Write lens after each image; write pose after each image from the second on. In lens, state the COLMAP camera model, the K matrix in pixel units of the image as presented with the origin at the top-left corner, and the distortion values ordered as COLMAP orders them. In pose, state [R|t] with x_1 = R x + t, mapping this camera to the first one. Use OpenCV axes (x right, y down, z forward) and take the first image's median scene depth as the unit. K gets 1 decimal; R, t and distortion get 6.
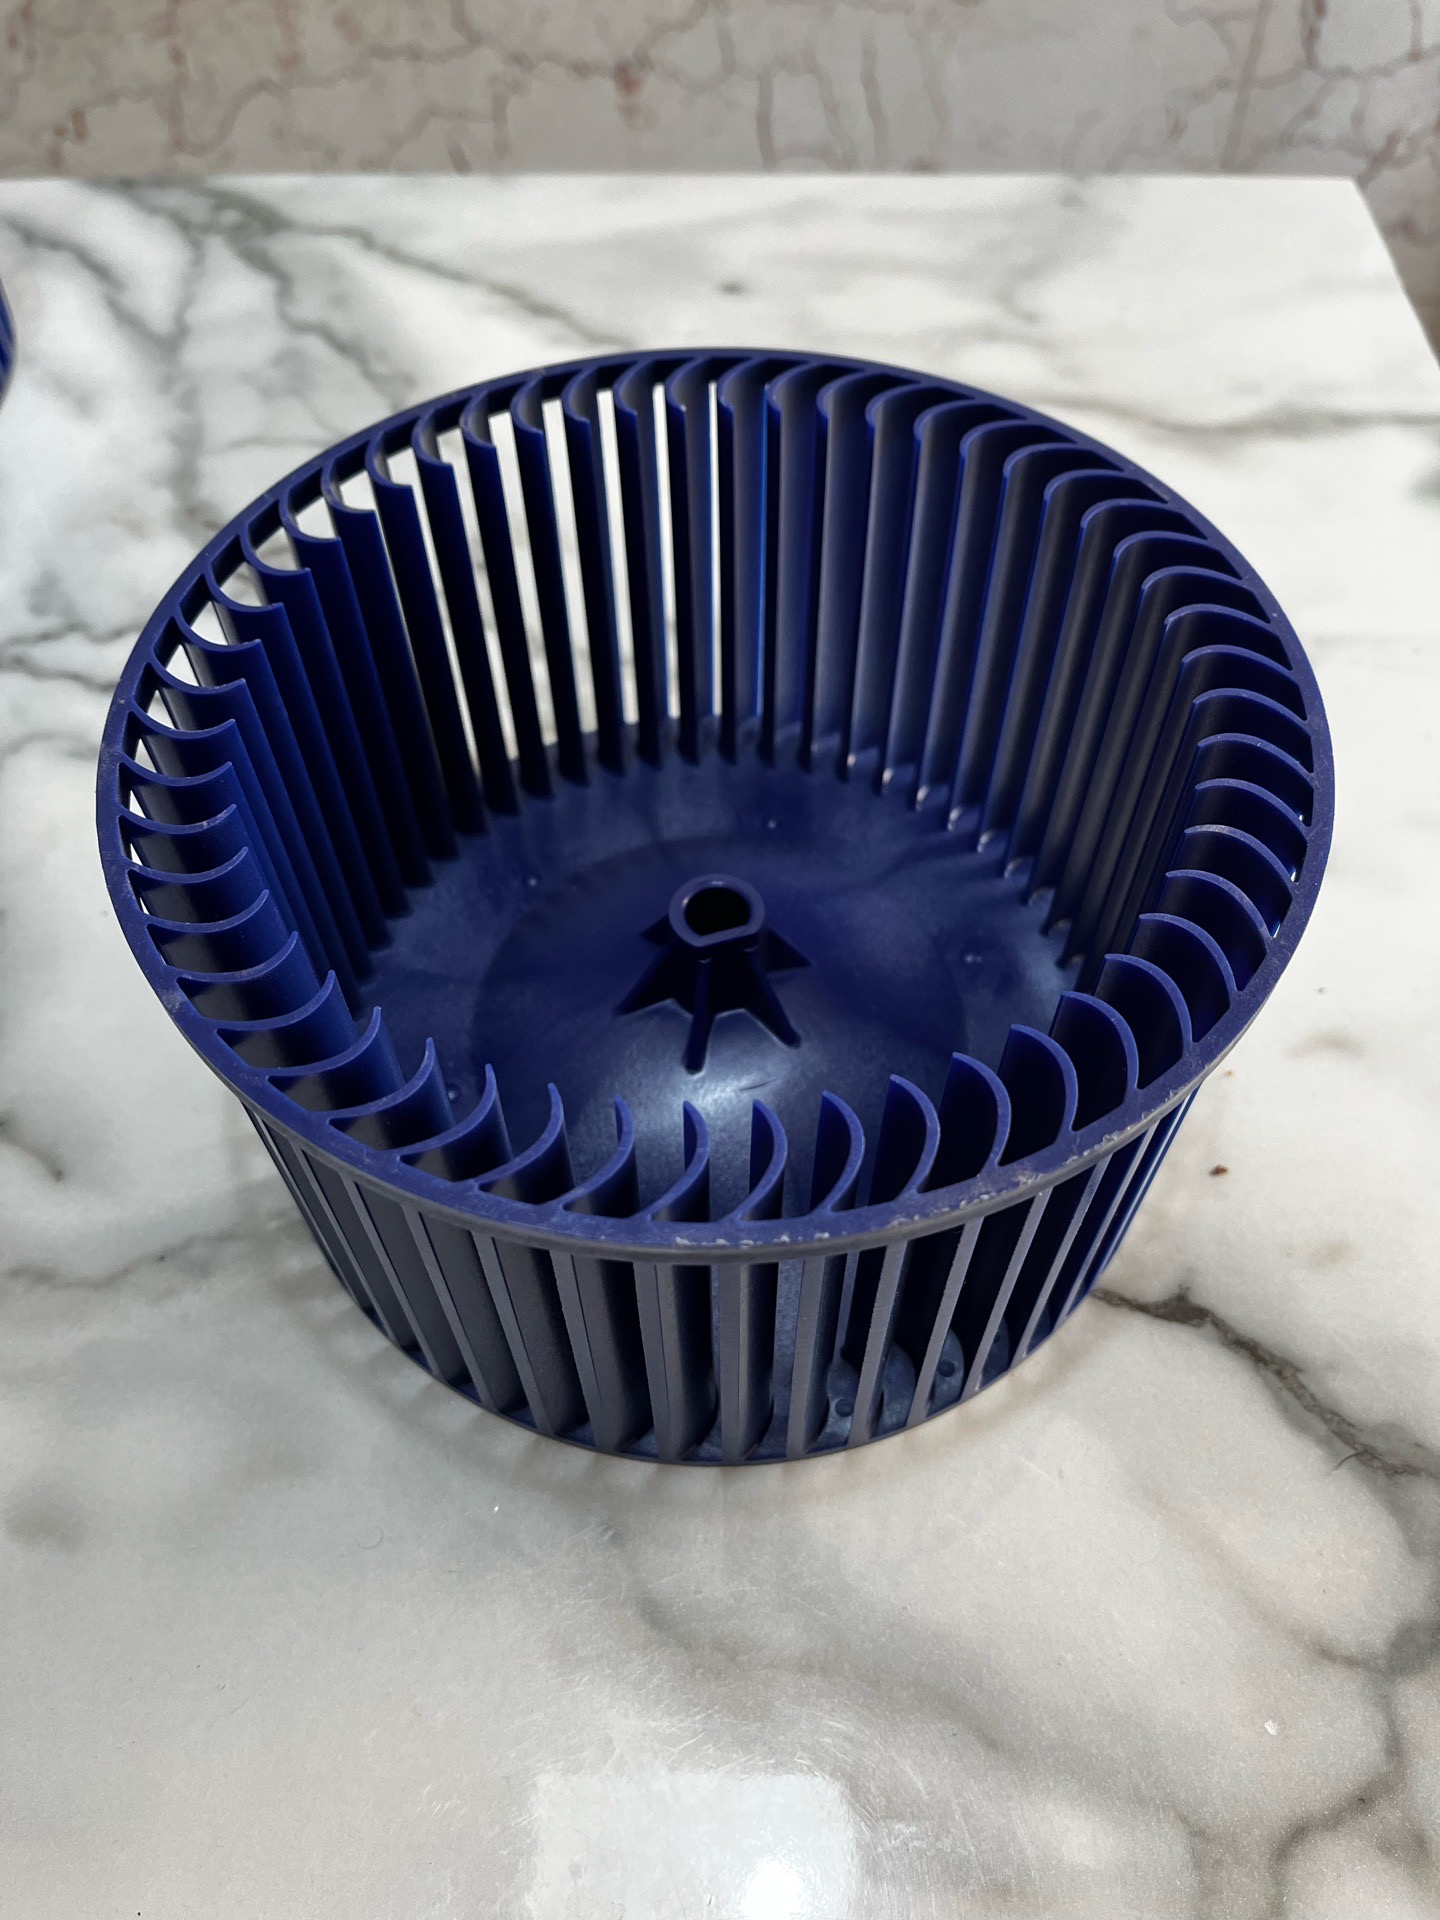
lens RADIAL K [[1476.3, 0, 715.3], [0, 1476.3, 968.0], [0, 0, 1]] dist [0.086422, -0.160671]
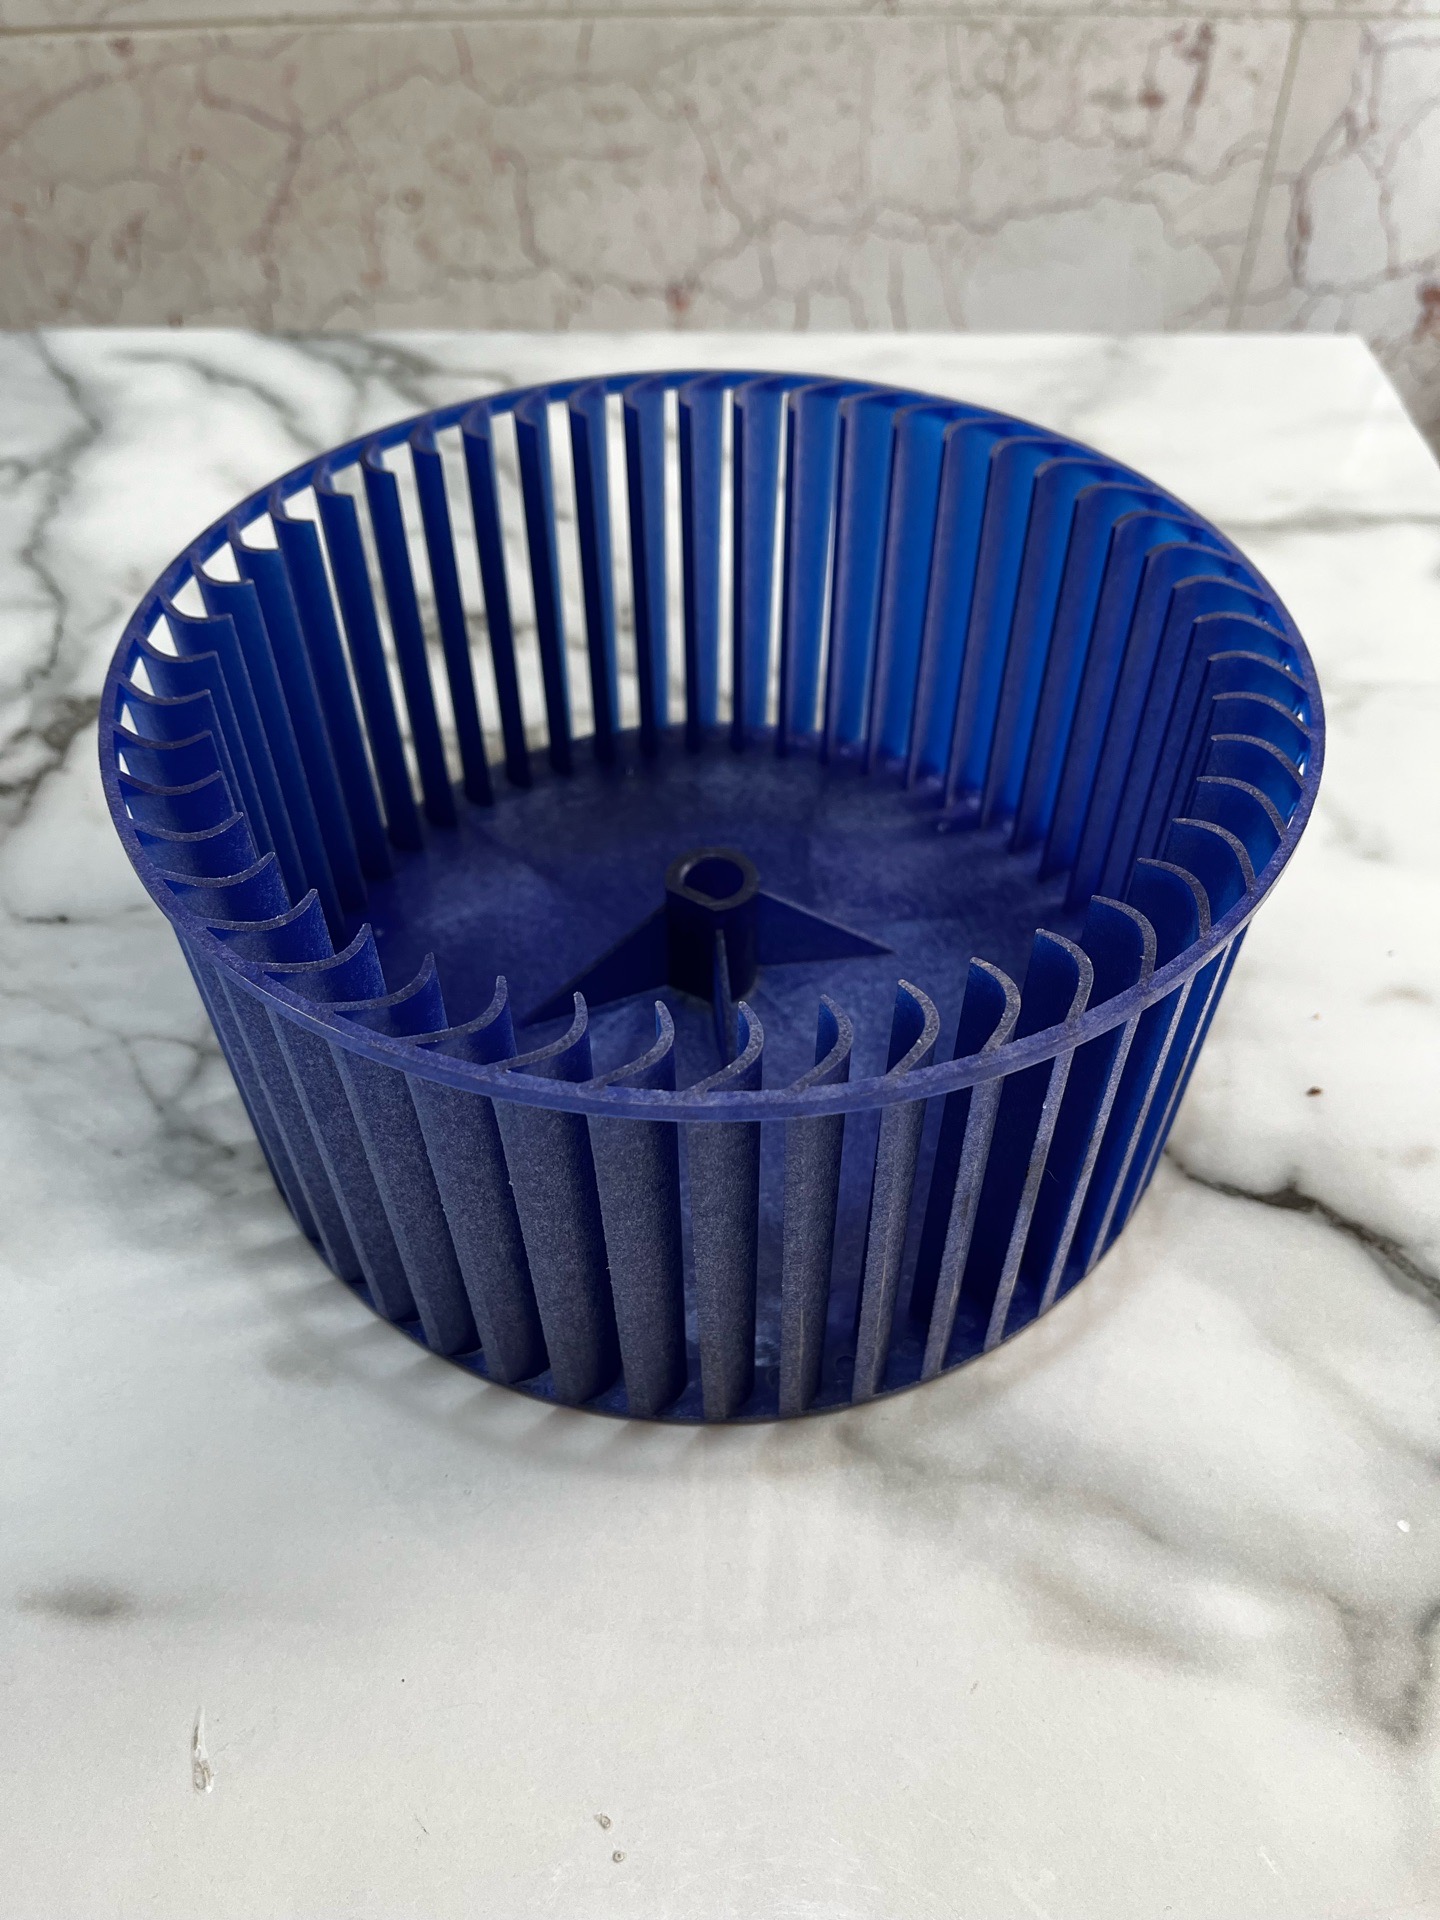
lens RADIAL K [[1482.3, 0, 720.5], [0, 1482.3, 970.0], [0, 0, 1]] dist [0.026069, -0.050241]
pose [[0.999988, 0.004182, 0.002682, -0.071223], [-0.003790, 0.991190, -0.132395, 0.117062], [-0.003212, 0.132383, 0.991193, -0.081164]]
